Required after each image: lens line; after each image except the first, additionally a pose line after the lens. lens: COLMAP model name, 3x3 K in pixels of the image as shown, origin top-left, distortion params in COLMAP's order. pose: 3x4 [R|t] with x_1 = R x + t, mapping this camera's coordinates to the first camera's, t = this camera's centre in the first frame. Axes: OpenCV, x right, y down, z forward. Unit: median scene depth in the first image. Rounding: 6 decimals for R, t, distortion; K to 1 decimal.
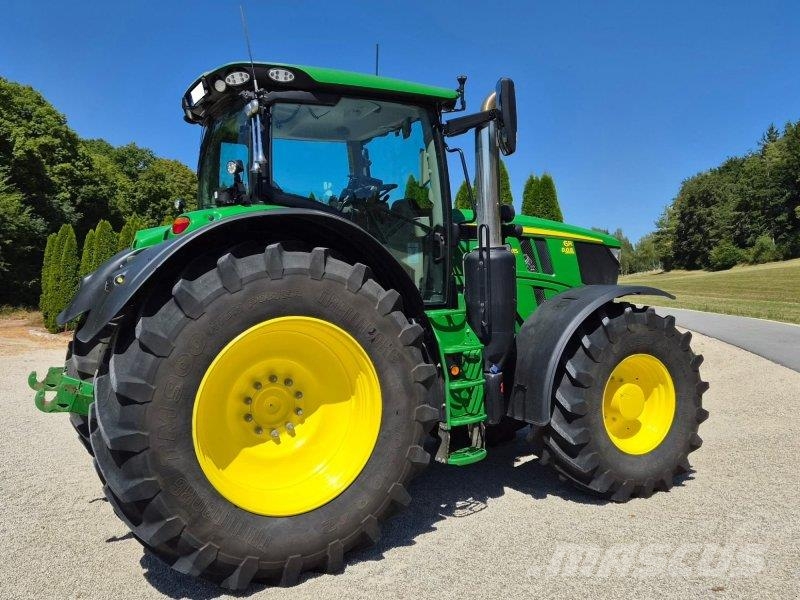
lens RADIAL K [[556.6, 0, 400.0], [0, 556.6, 314.0], [0, 0, 1]] dist [0.059363, -0.001669]
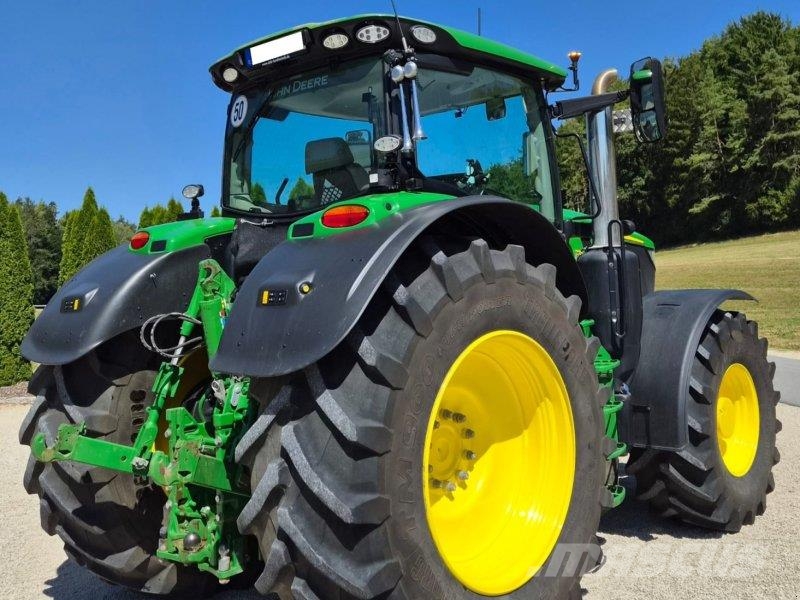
lens RADIAL K [[668.5, 0, 400.1], [0, 668.5, 290.8], [0, 0, 1]] dist [0.057029, -0.008737]
pose [[0.960363, -0.020886, 0.277970, -0.521347], [0.040687, 0.997012, -0.065657, 0.003850], [-0.275768, 0.074364, 0.958343, 0.114326]]
